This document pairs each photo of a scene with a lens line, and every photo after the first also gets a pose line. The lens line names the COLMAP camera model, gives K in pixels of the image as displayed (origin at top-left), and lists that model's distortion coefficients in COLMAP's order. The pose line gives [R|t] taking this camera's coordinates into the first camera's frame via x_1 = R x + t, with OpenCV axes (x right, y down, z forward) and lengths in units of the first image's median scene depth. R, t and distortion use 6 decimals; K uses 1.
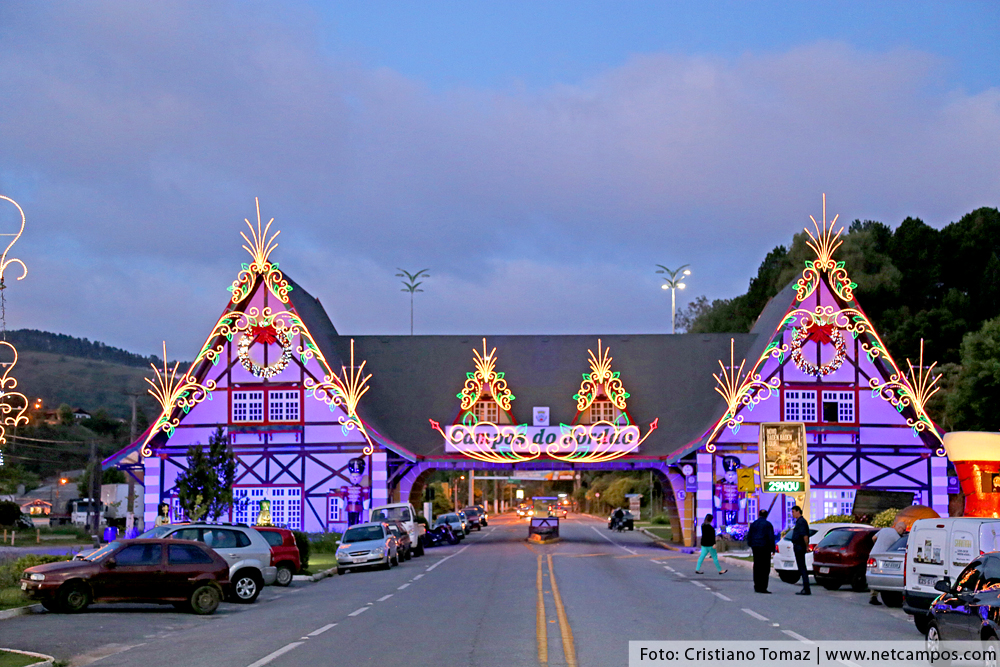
lens RADIAL K [[1627.6, 0, 500.0], [0, 1627.6, 333.5], [0, 0, 1]] dist [0.247898, 0.133192]
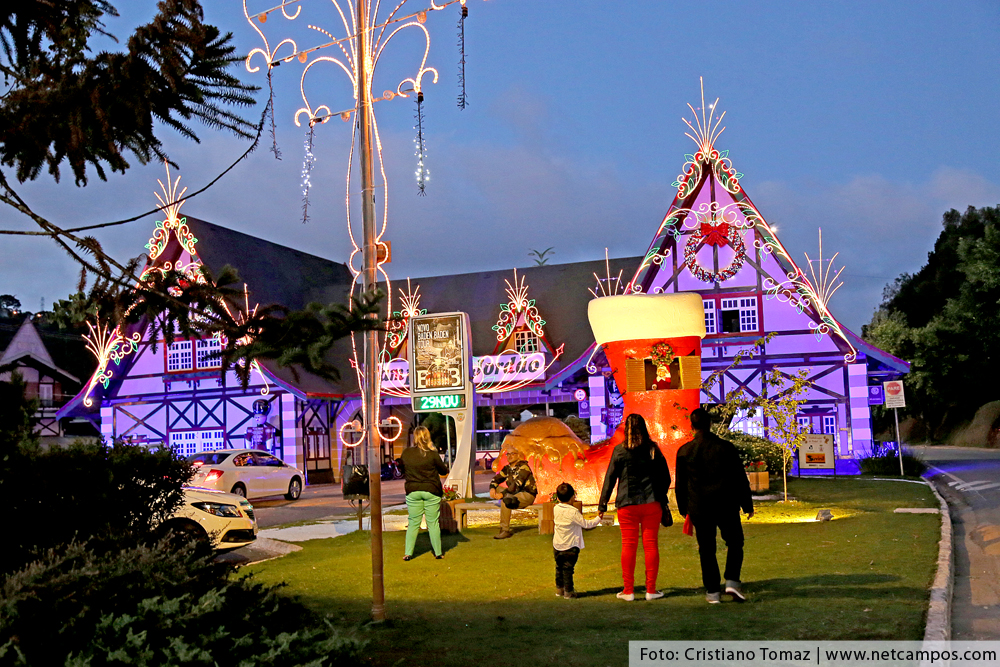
lens RADIAL K [[1023.1, 0, 500.7], [0, 1023.1, 339.0], [0, 0, 1]] dist [0.038812, 0.031292]
pose [[0.950544, -0.066215, -0.303451, 0.250061], [0.067769, 0.997686, -0.005420, 0.051708], [0.303108, -0.015412, 0.952832, 0.430504]]
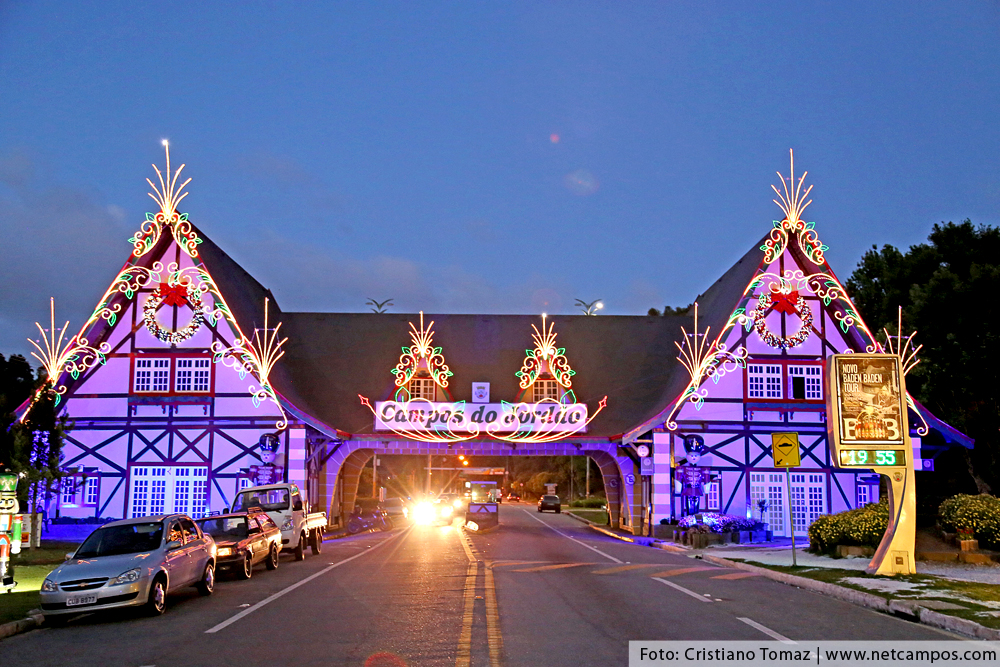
lens RADIAL K [[937.2, 0, 499.0], [0, 937.2, 339.8], [0, 0, 1]] dist [0.005711, 0.031234]
pose [[0.999046, 0.014465, 0.041214, 0.013670], [-0.012109, 0.998309, -0.056861, 0.052569], [-0.041967, 0.056308, 0.997531, 0.485105]]
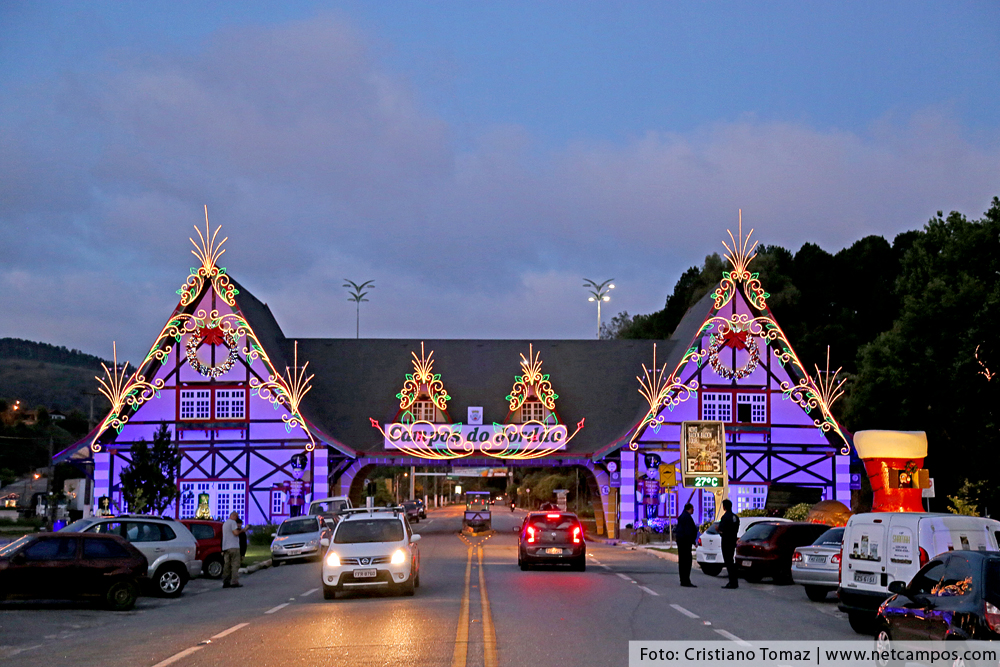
lens RADIAL K [[1455.6, 0, 502.5], [0, 1455.6, 336.2], [0, 0, 1]] dist [0.210721, 0.018465]
pose [[0.999124, 0.009314, 0.040802, 0.003860], [-0.009035, 0.999935, -0.007007, 0.005716], [-0.040864, 0.006632, 0.999143, 0.051843]]
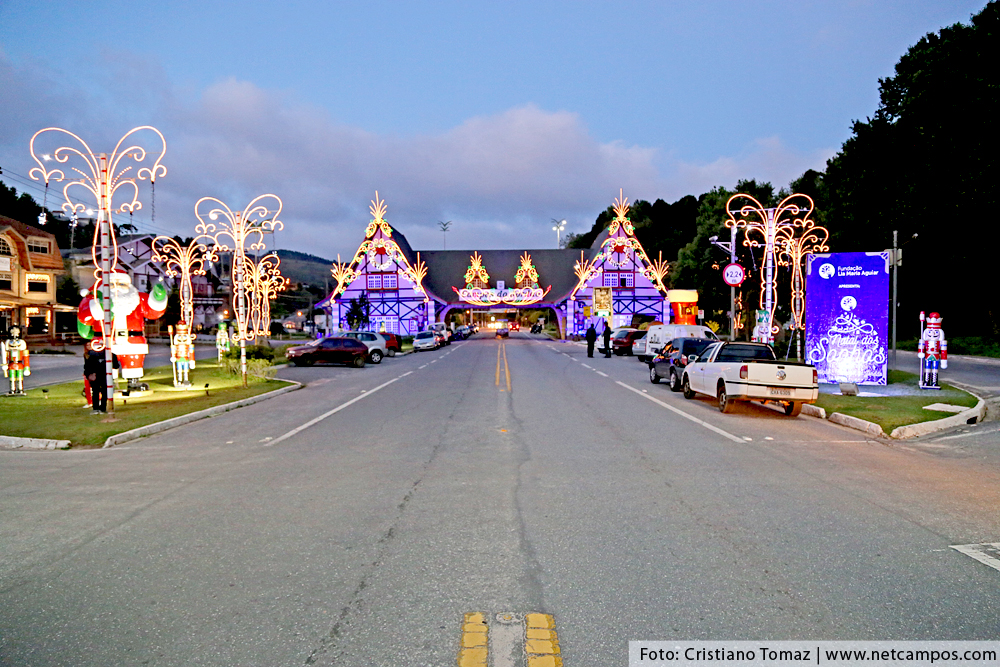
lens RADIAL K [[710.9, 0, 500.3], [0, 710.9, 330.4], [0, 0, 1]] dist [-0.122493, 0.082585]
pose [[0.999726, -0.008353, 0.021862, 0.002247], [0.005806, 0.993456, 0.114065, -0.000504], [-0.022672, -0.113907, 0.993233, -0.010883]]
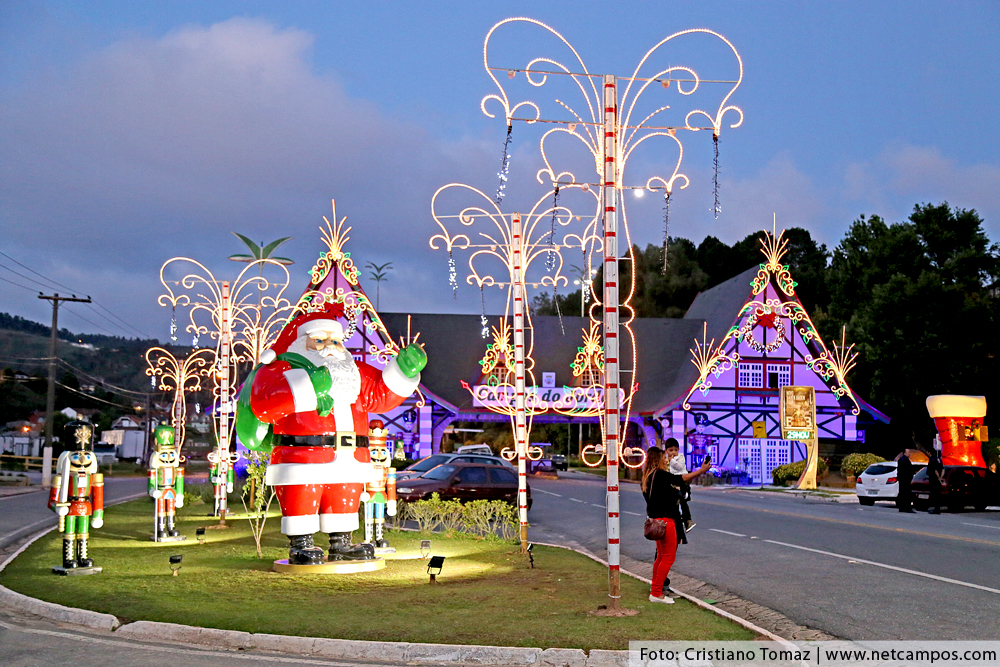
lens RADIAL K [[1287.7, 0, 502.2], [0, 1287.7, 333.6], [0, 0, 1]] dist [0.126549, 0.016920]
pose [[0.991722, 0.023856, 0.126170, -0.142461], [-0.025189, 0.999642, 0.008973, 0.006836], [-0.125911, -0.012077, 0.991968, 0.007789]]
